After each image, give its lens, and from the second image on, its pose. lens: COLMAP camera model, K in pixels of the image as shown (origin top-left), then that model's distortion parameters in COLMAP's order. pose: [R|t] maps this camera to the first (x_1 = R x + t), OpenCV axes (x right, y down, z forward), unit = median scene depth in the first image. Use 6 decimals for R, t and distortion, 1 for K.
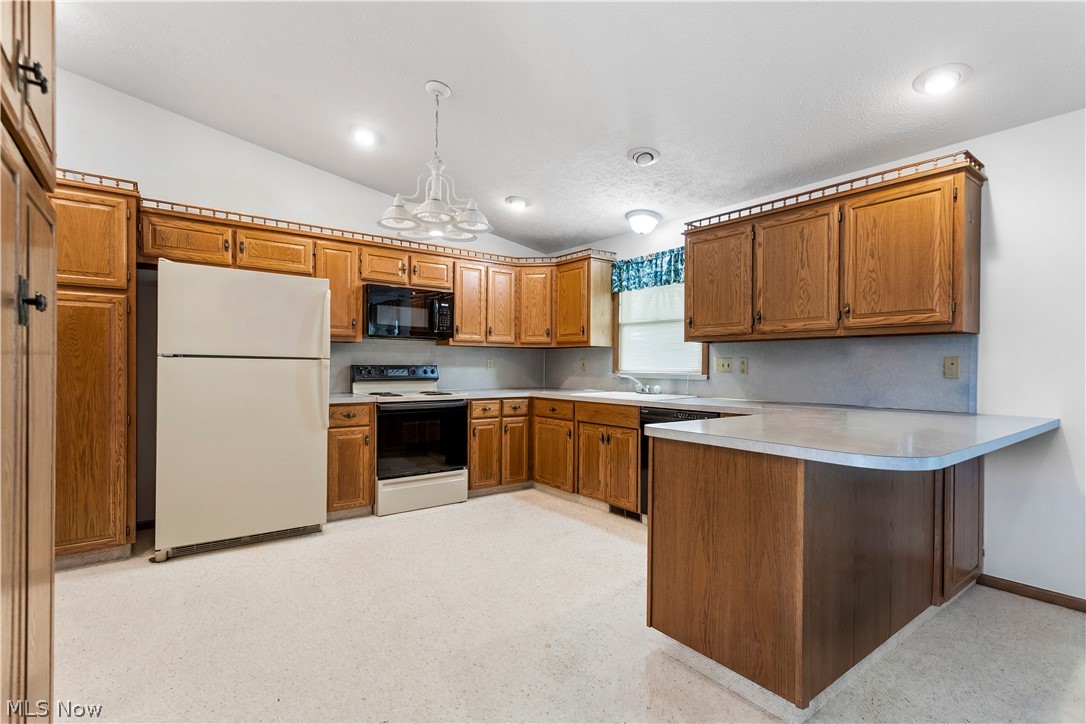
lens RADIAL K [[526.3, 0, 540.5], [0, 526.3, 370.1], [0, 0, 1]] dist [0.018297, 0.000452]
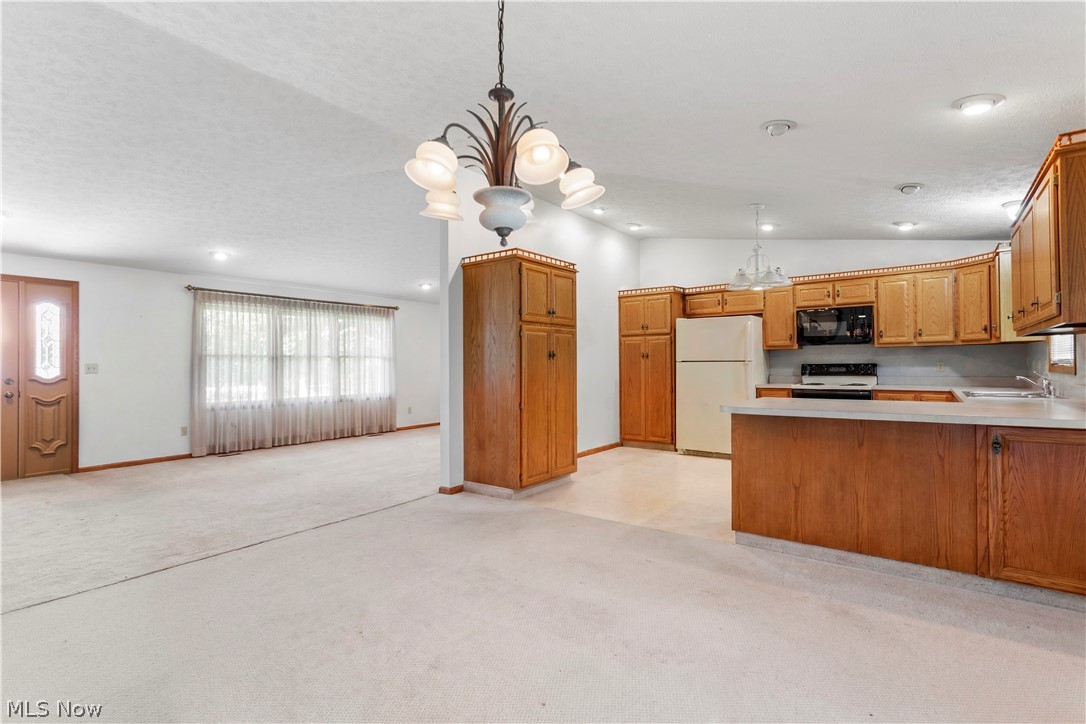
lens RADIAL K [[526.3, 0, 544.8], [0, 526.3, 361.1], [0, 0, 1]] dist [0.018297, 0.000452]
pose [[0.273613, -0.018993, -0.961652, 0.830665], [0.004612, 0.999819, -0.018434, 0.004772], [0.961829, 0.000609, 0.273651, -0.090431]]
